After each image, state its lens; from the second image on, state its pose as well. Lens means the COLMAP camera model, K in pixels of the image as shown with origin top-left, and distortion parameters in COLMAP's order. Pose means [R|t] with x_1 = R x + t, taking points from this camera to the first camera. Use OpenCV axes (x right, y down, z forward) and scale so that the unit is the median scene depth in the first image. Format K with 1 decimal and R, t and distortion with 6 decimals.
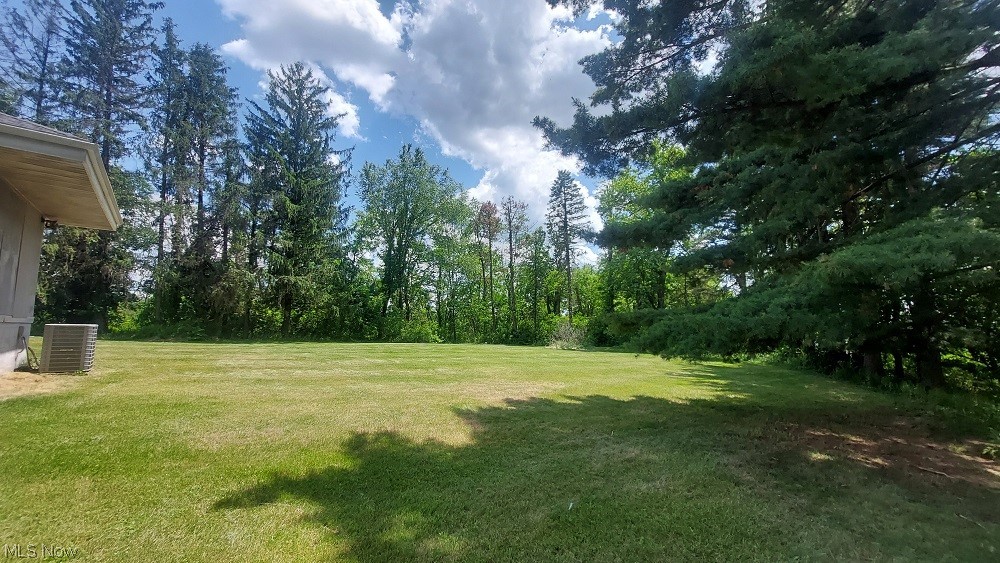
lens RADIAL K [[405.8, 0, 502.1], [0, 405.8, 277.6], [0, 0, 1]] dist [0.000307, -0.000228]
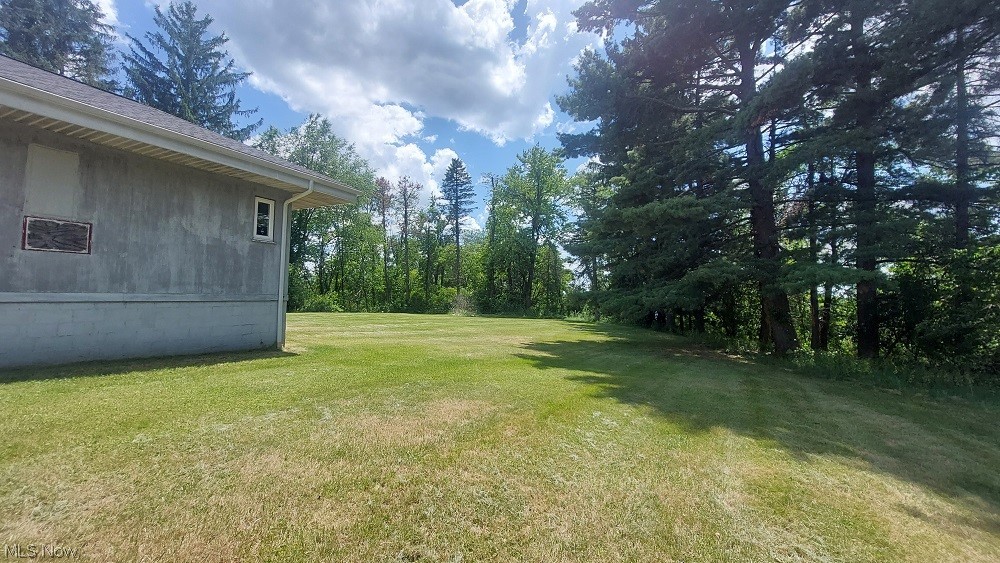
lens RADIAL K [[422.8, 0, 498.4], [0, 422.8, 279.3], [0, 0, 1]] dist [-0.000847, -0.000154]
pose [[0.910594, 0.016636, 0.412966, -0.222363], [-0.054165, 0.995375, 0.079336, -0.031348], [-0.409736, -0.094611, 0.907284, -0.144772]]
